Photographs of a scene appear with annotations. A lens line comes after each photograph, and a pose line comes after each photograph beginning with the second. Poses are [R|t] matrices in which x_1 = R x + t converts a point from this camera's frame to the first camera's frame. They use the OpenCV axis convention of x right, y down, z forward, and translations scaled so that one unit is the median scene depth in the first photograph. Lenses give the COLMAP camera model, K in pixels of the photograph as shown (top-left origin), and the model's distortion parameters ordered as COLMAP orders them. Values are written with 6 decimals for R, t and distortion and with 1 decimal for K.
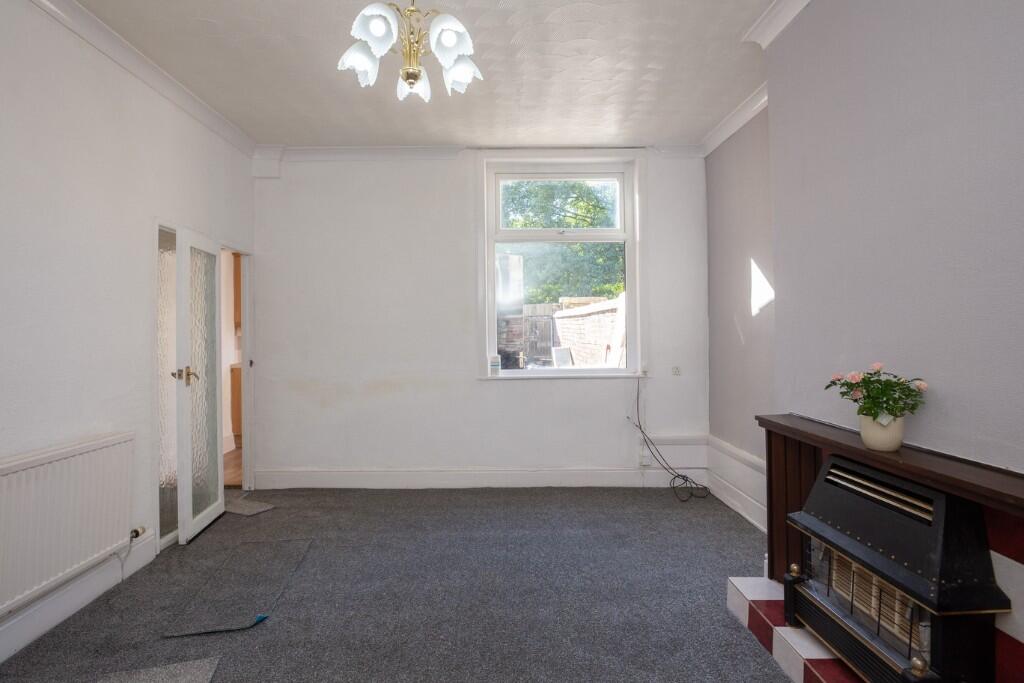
lens RADIAL K [[503.4, 0, 514.4], [0, 503.4, 336.5], [0, 0, 1]] dist [-0.018790, -0.008508]
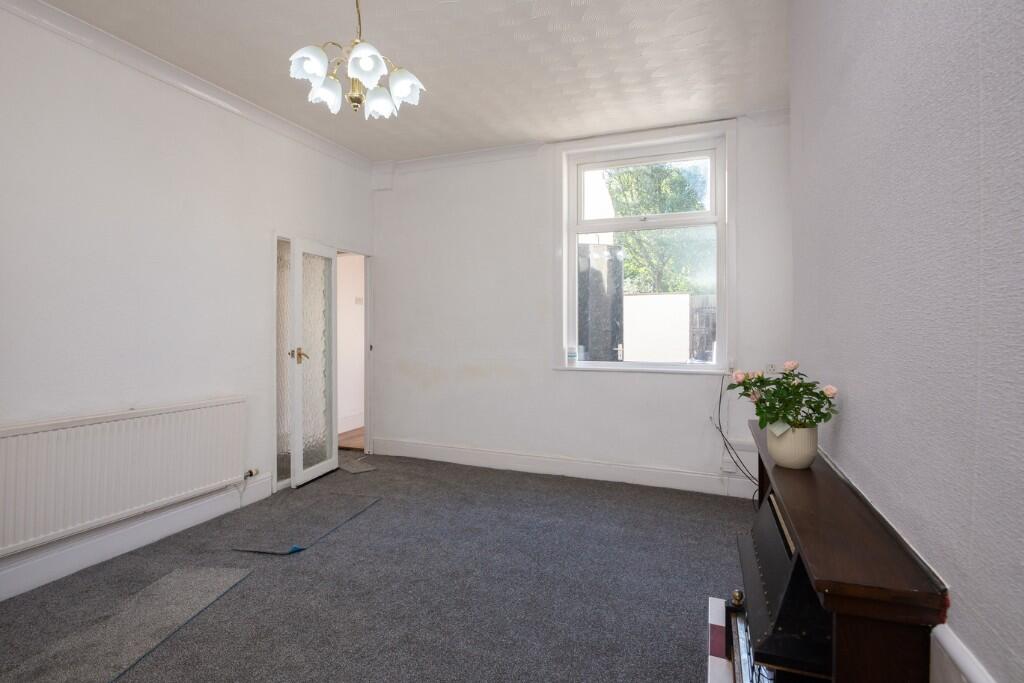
lens RADIAL K [[503.4, 0, 514.4], [0, 503.4, 336.5], [0, 0, 1]] dist [-0.018790, -0.008508]
pose [[0.926386, 0.017659, -0.376160, 0.313368], [-0.011855, 0.999772, 0.017741, 0.001990], [0.376387, -0.011976, 0.926385, 0.030882]]
